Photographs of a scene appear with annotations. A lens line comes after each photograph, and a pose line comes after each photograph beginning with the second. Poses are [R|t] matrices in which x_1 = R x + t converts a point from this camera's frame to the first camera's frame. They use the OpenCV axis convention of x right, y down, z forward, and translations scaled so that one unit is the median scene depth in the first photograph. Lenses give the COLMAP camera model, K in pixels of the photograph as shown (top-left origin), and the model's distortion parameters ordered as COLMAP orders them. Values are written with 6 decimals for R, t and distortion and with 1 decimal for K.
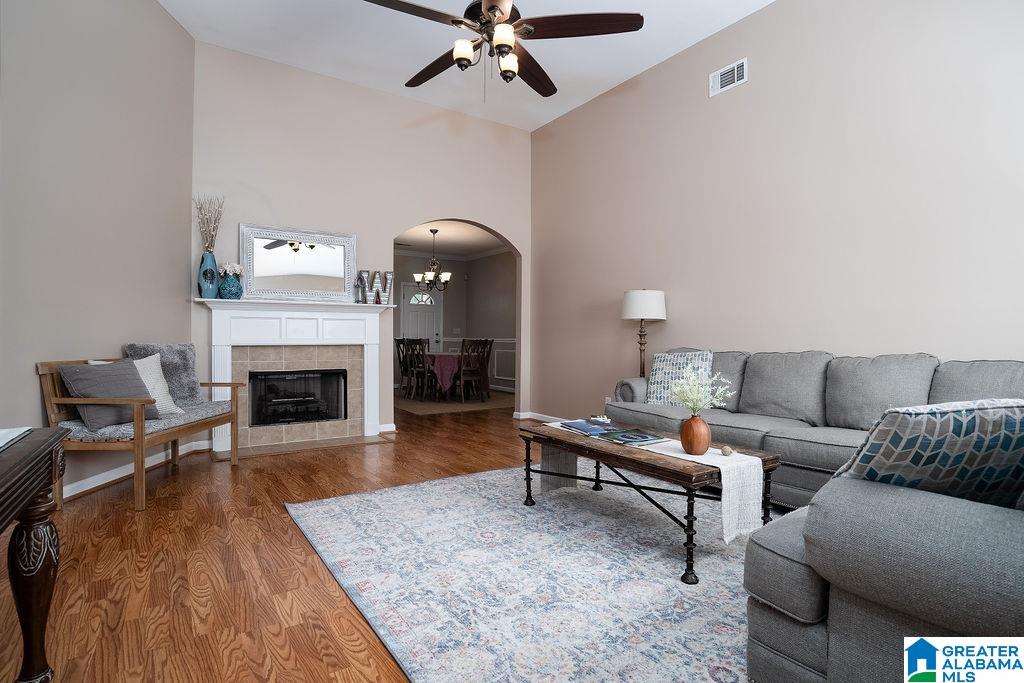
lens RADIAL K [[516.2, 0, 512.0], [0, 516.2, 341.5], [0, 0, 1]] dist [-0.030754, 0.002346]
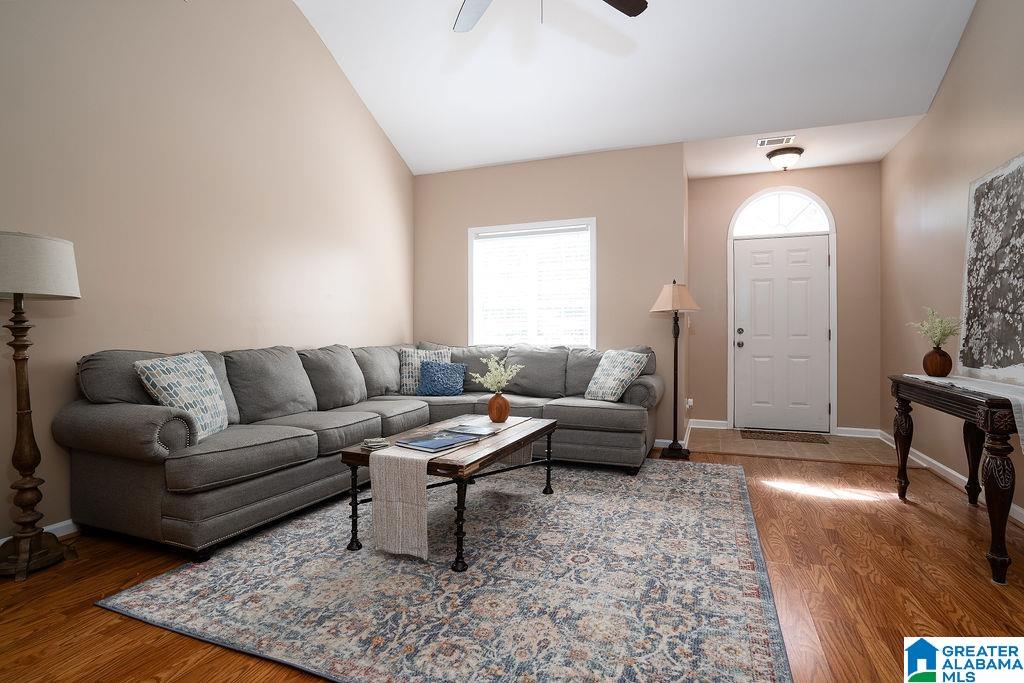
lens RADIAL K [[516.2, 0, 512.0], [0, 516.2, 341.5], [0, 0, 1]] dist [-0.030754, 0.002346]
pose [[-0.567427, -0.016566, 0.823257, -0.582400], [0.001425, 0.999776, 0.021101, -0.014037], [-0.823423, 0.013147, -0.567276, 1.324177]]
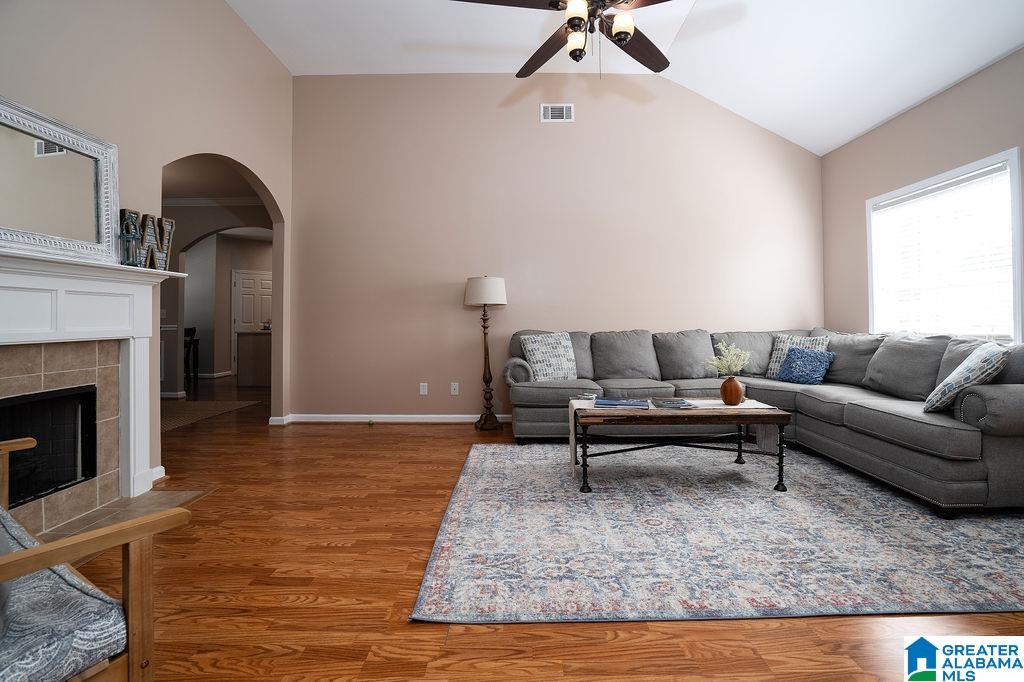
lens RADIAL K [[479.0, 0, 517.8], [0, 479.0, 316.8], [0, 0, 1]] dist [-0.055310, 0.022050]
pose [[0.559752, -0.002583, 0.828656, -0.790542], [0.013238, 0.999895, -0.005825, -0.016672], [-0.828554, 0.014230, 0.559728, 0.582360]]
